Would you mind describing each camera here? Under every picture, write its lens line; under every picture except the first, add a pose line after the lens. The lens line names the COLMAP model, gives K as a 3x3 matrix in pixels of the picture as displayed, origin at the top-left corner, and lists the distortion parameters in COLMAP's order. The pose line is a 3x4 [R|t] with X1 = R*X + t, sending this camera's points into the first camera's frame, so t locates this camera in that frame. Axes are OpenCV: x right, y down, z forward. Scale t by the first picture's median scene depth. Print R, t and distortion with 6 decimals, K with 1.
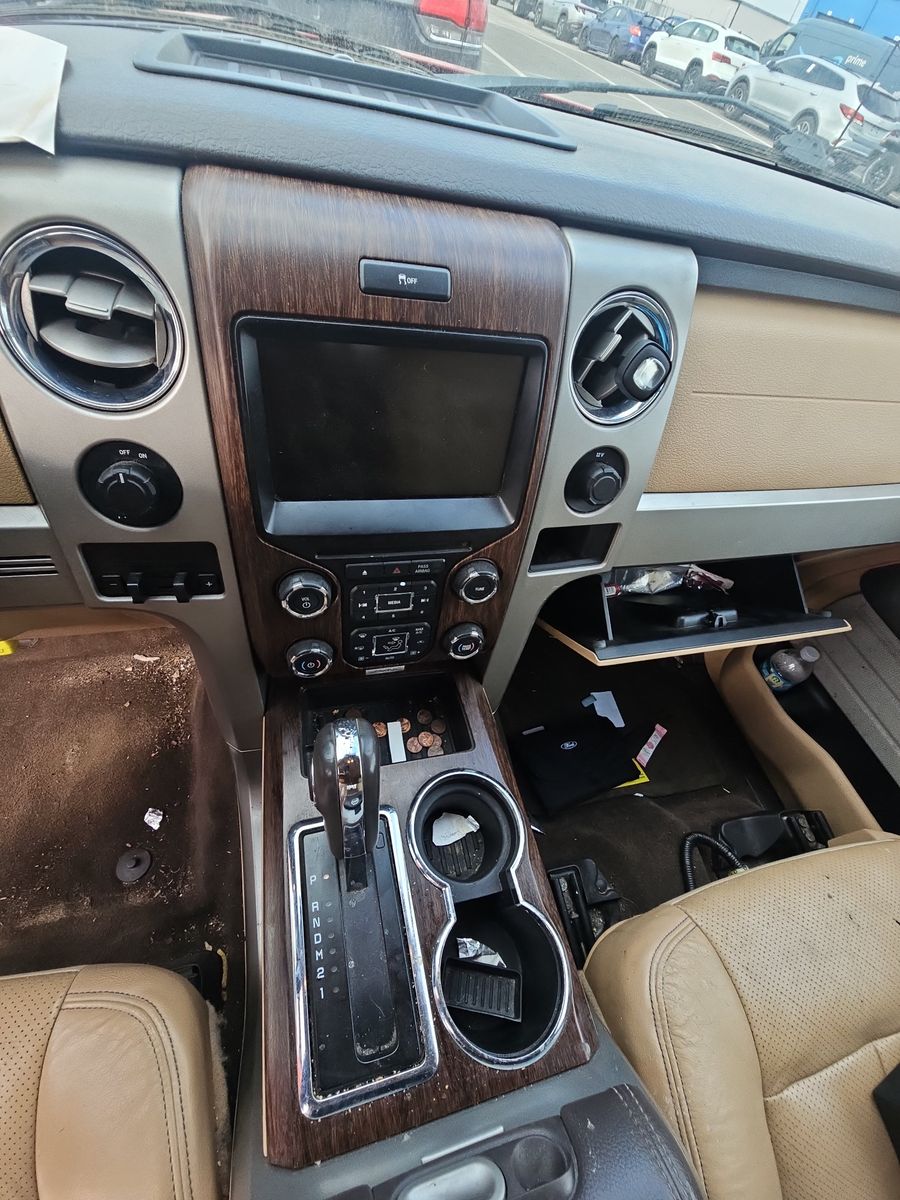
lens RADIAL K [[482.7, 0, 450.0], [0, 482.7, 600.0], [0, 0, 1]] dist [0.032892, -0.021636]
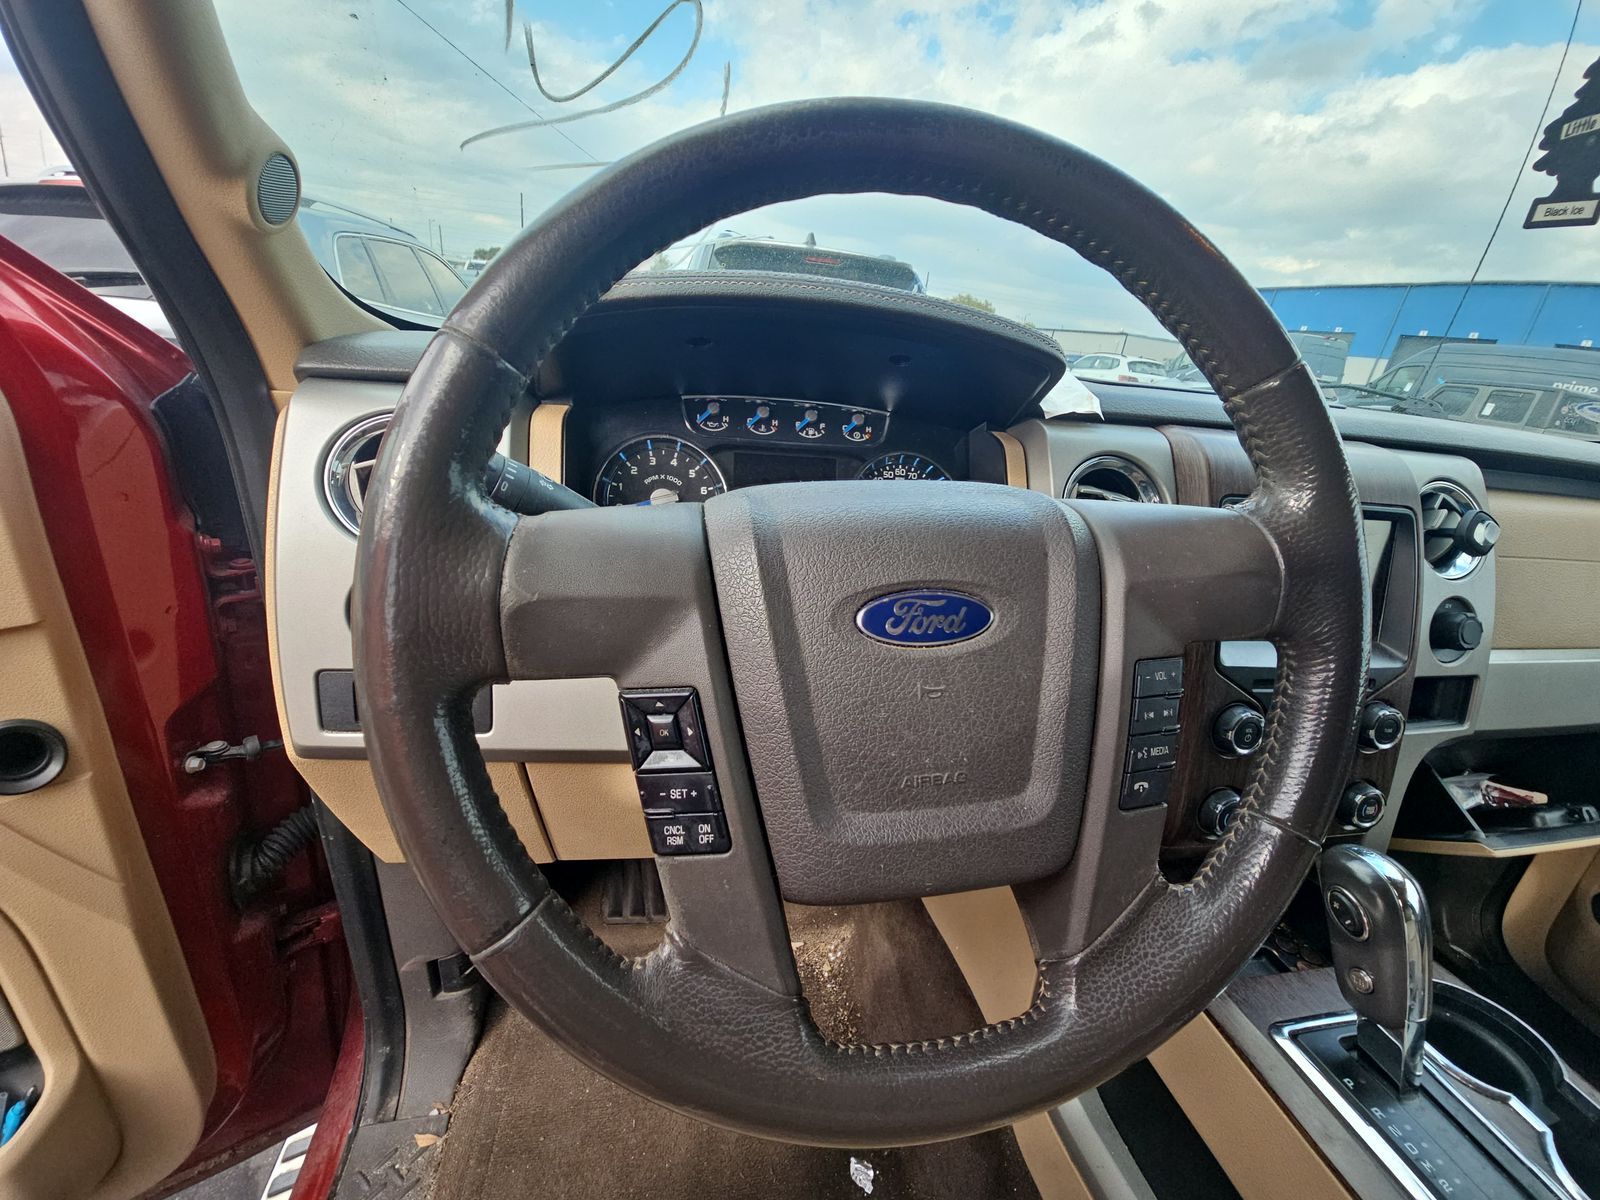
lens RADIAL K [[643.7, 0, 802.2], [0, 643.7, 610.2], [0, 0, 1]] dist [0.032892, -0.021636]
pose [[0.994070, -0.074651, -0.079067, -0.714881], [0.022981, 0.854922, -0.518247, 0.304228], [0.106284, 0.513356, 0.851568, -0.268447]]
